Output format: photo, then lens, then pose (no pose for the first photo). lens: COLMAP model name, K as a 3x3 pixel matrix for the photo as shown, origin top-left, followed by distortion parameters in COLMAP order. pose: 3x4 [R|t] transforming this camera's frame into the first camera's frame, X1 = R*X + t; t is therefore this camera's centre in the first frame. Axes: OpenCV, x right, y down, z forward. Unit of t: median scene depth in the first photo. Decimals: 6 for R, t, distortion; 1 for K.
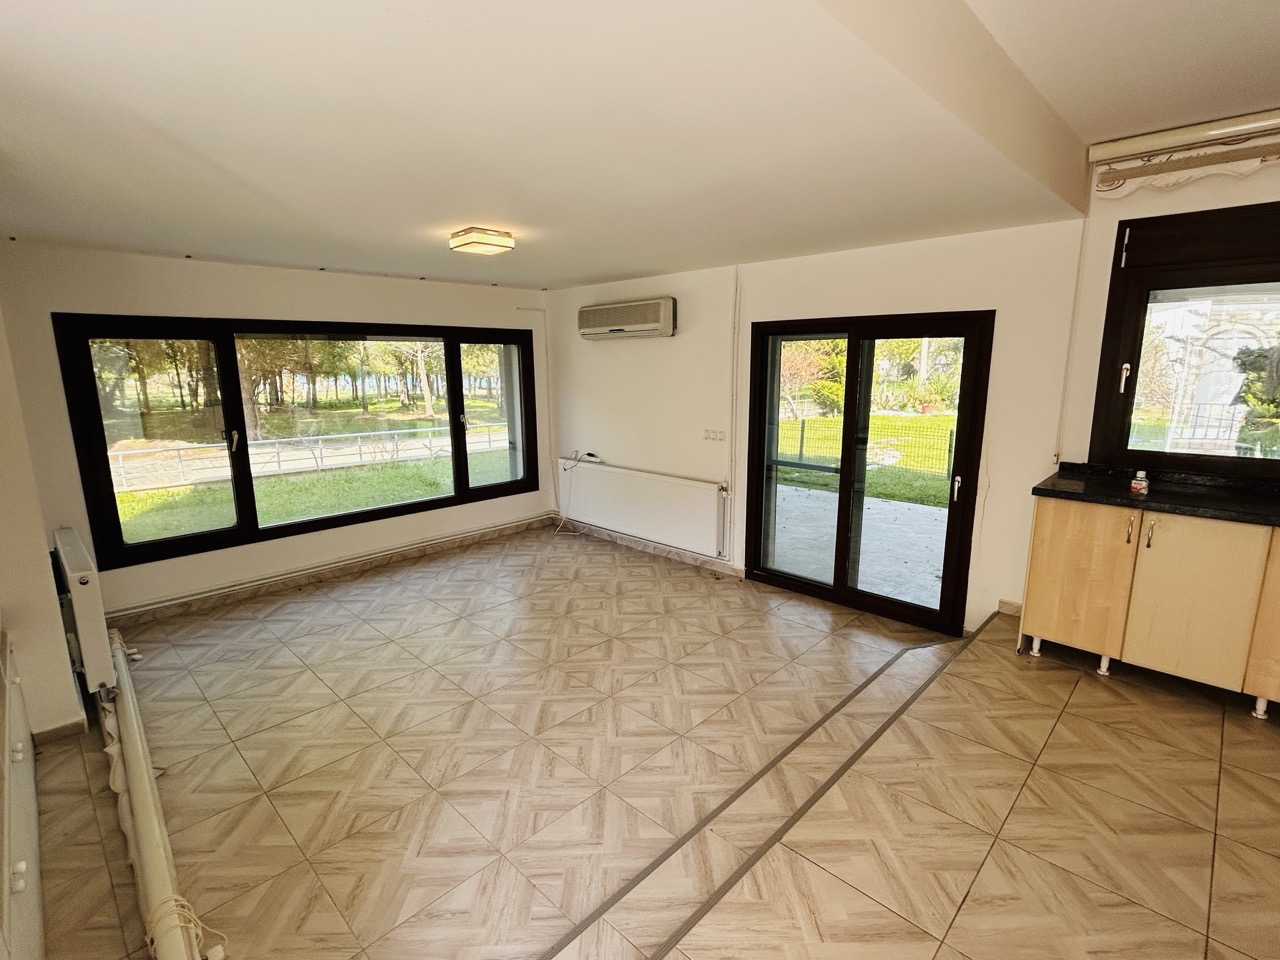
lens RADIAL K [[614.7, 0, 637.2], [0, 614.7, 478.1], [0, 0, 1]] dist [-0.002672, 0.002896]
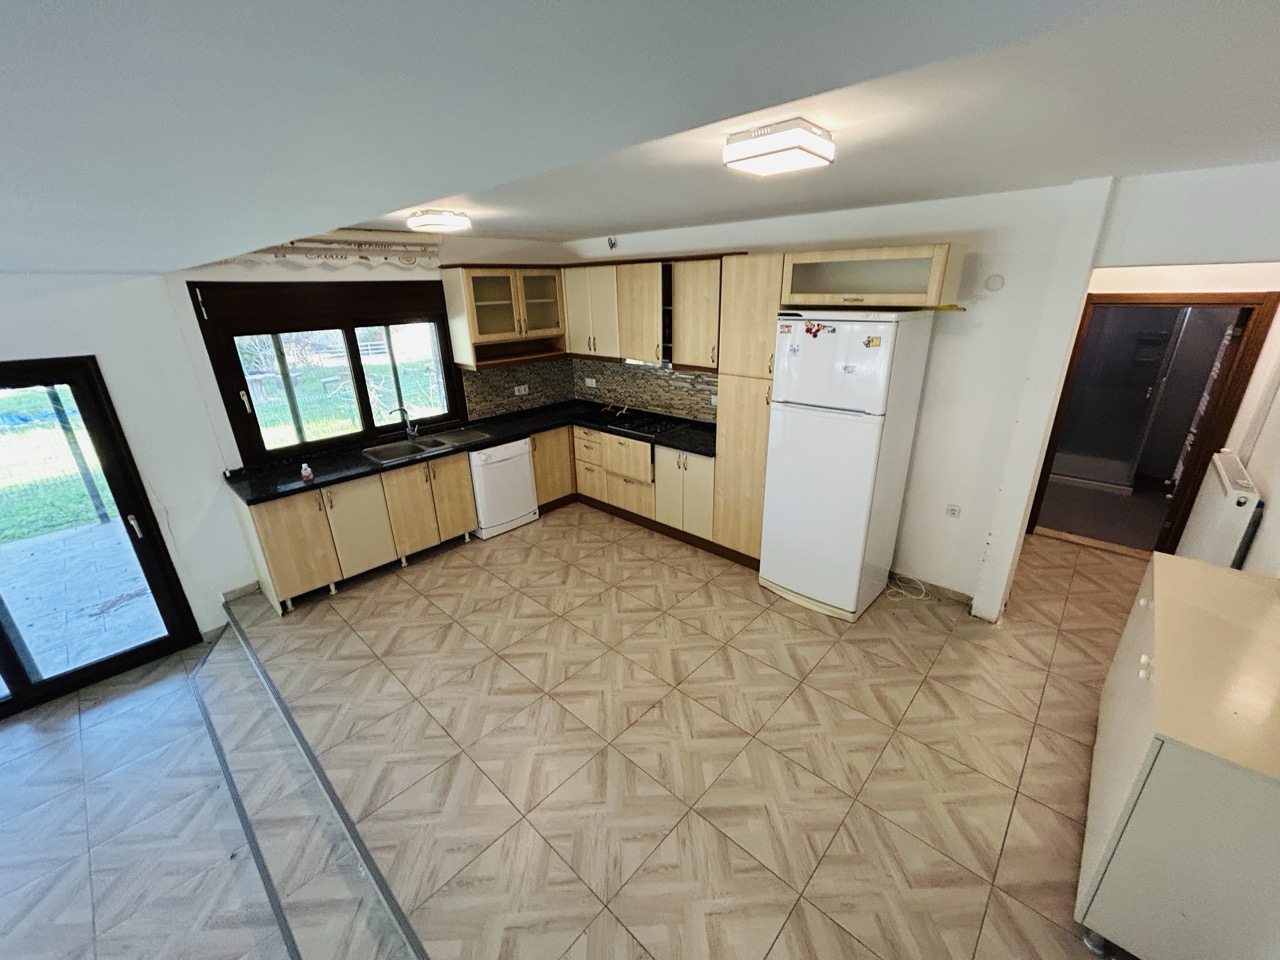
lens RADIAL K [[514.6, 0, 640.6], [0, 514.6, 479.2], [0, 0, 1]] dist [-0.001787, 0.001396]
pose [[-0.024804, -0.338957, 0.940475, -0.269097], [0.210811, 0.917836, 0.336357, -0.153991], [-0.977212, 0.206605, 0.048690, 0.095934]]
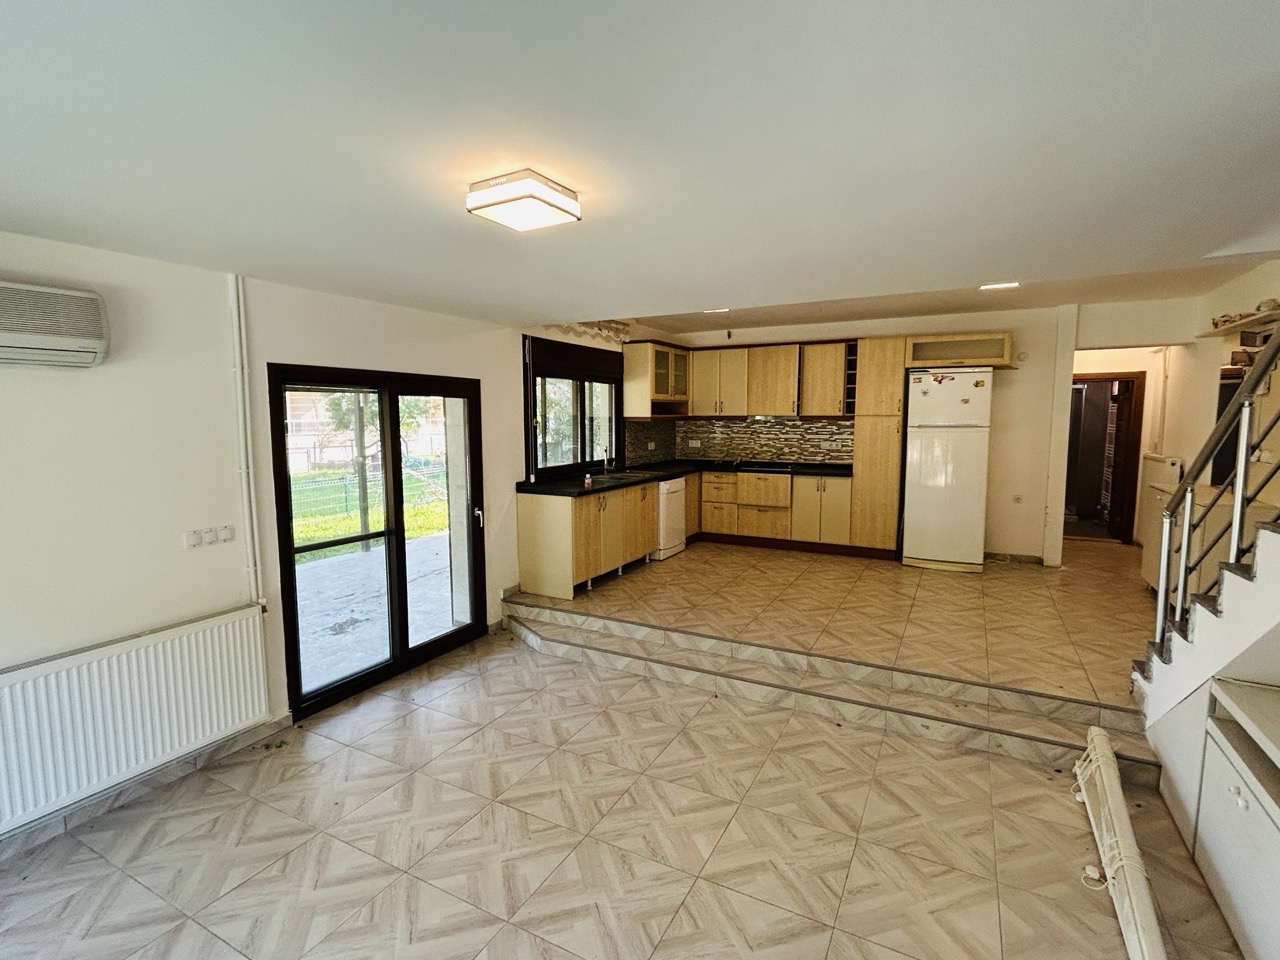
lens RADIAL K [[614.7, 0, 638.9], [0, 614.7, 480.0], [0, 0, 1]] dist [-0.002672, 0.002896]
pose [[-0.278996, -0.090449, 0.956023, -0.699111], [0.187937, 0.971160, 0.146727, -0.163434], [-0.941722, 0.220608, -0.253951, 0.905973]]
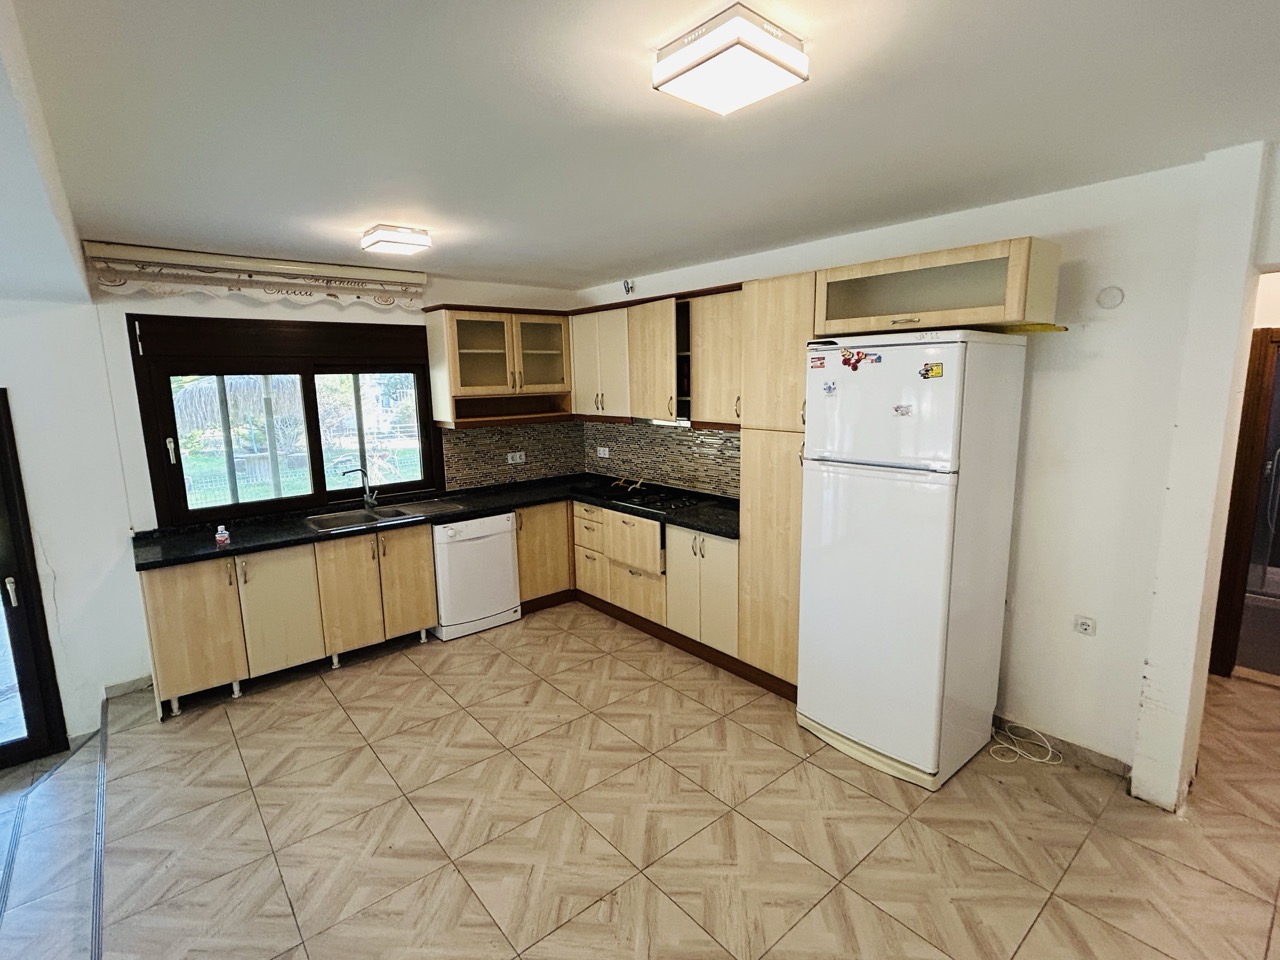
lens RADIAL K [[614.7, 0, 638.2], [0, 614.7, 477.3], [0, 0, 1]] dist [-0.002672, 0.002896]
pose [[0.098347, -0.151993, 0.983476, -0.195645], [0.205817, 0.970007, 0.129330, -0.062804], [-0.973636, 0.189697, 0.126680, 0.010237]]
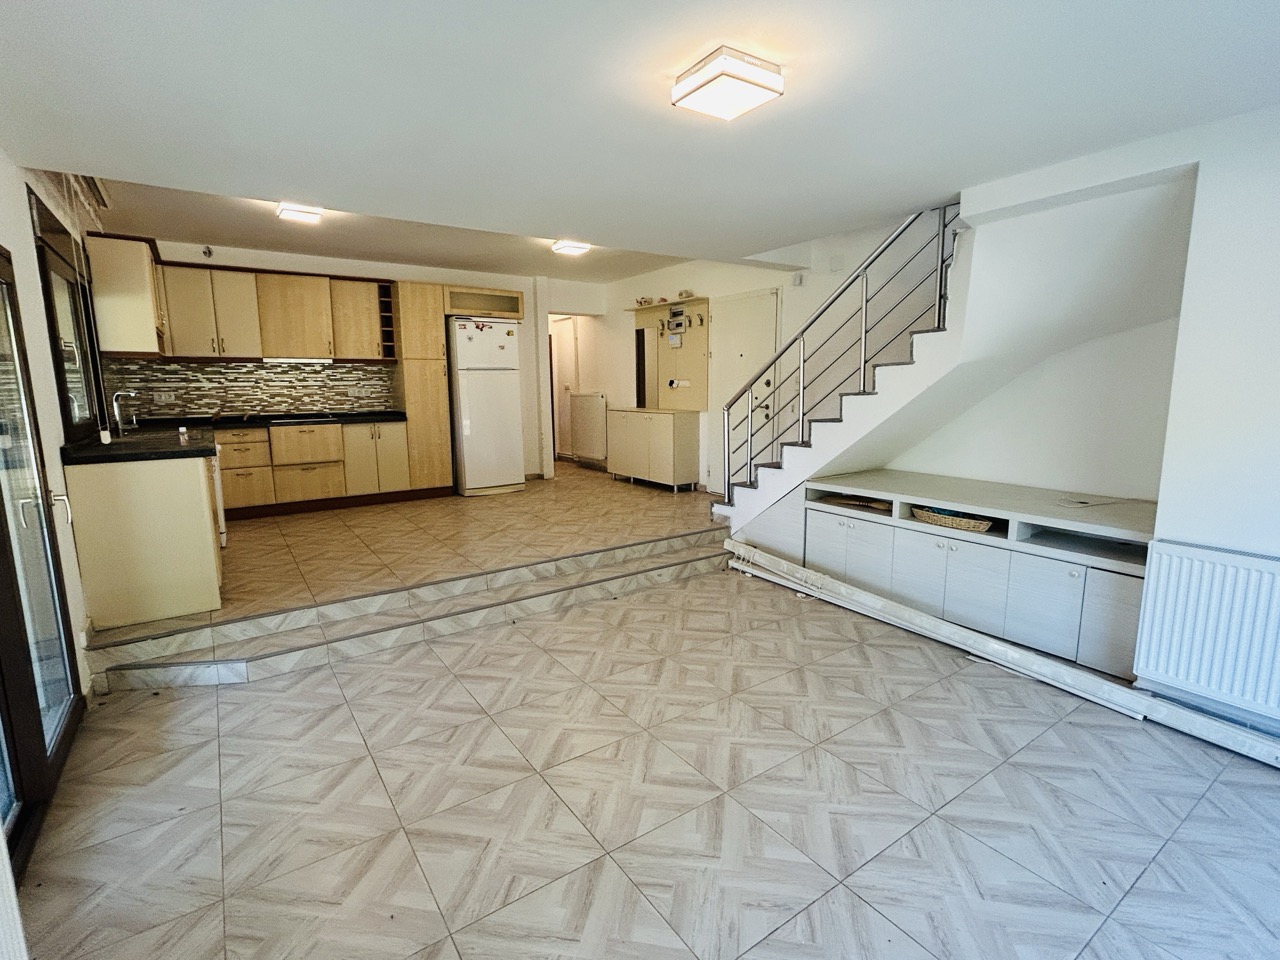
lens RADIAL K [[614.7, 0, 639.8], [0, 614.7, 475.3], [0, 0, 1]] dist [-0.002672, 0.002896]
pose [[-0.982143, -0.009512, 0.187894, -0.234095], [0.053860, 0.942704, 0.329254, -0.191896], [-0.180261, 0.333495, -0.925358, 1.380068]]
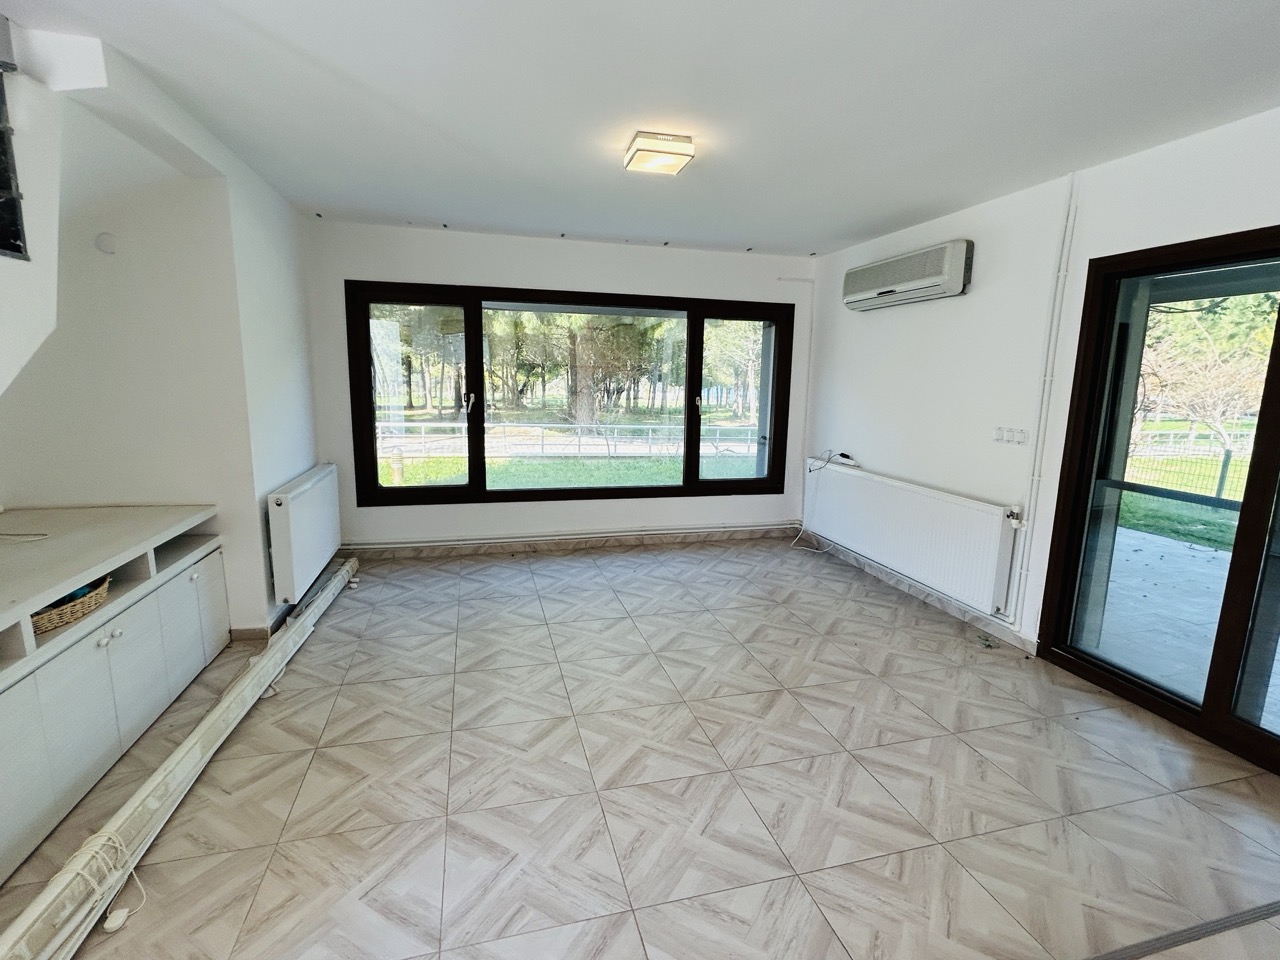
lens RADIAL K [[614.7, 0, 641.9], [0, 614.7, 478.6], [0, 0, 1]] dist [-0.002672, 0.002896]
pose [[0.861555, 0.109061, -0.495811, 0.142480], [-0.122040, 0.992506, 0.006253, 0.027689], [0.492777, 0.055122, 0.868408, 0.259578]]
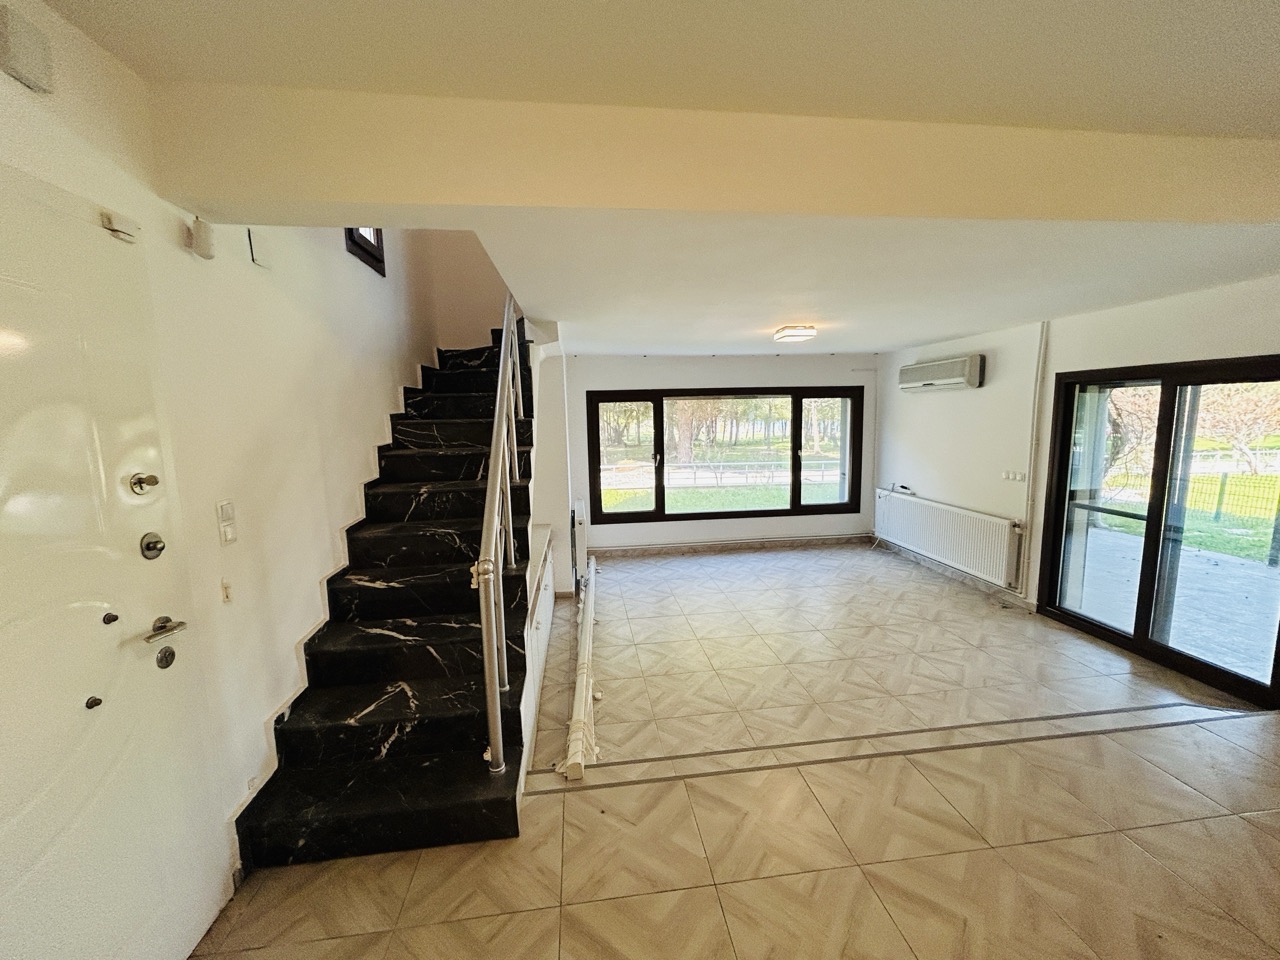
lens RADIAL K [[514.6, 0, 640.5], [0, 514.6, 481.3], [0, 0, 1]] dist [-0.001787, 0.001396]
pose [[0.782831, 0.071906, -0.618066, 0.209870], [-0.101559, 0.994746, -0.012905, 0.023393], [0.613891, 0.072872, 0.786020, -0.158550]]
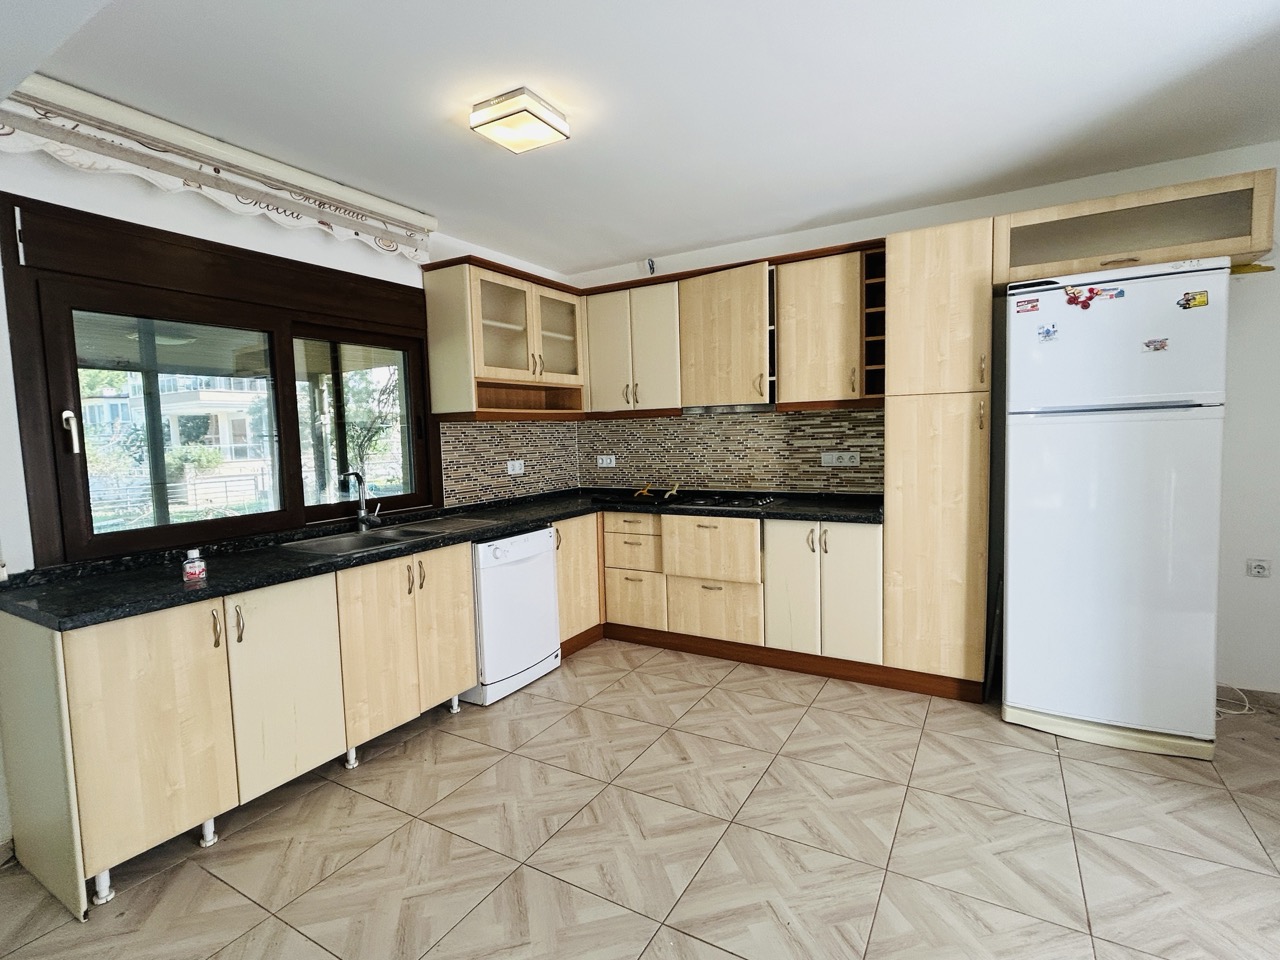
lens RADIAL K [[614.7, 0, 638.6], [0, 614.7, 476.7], [0, 0, 1]] dist [-0.002672, 0.002896]
pose [[-0.239802, -0.054083, 0.969314, -0.008987], [0.214761, 0.970755, 0.107294, -0.040683], [-0.946769, 0.233900, -0.221174, 0.432443]]
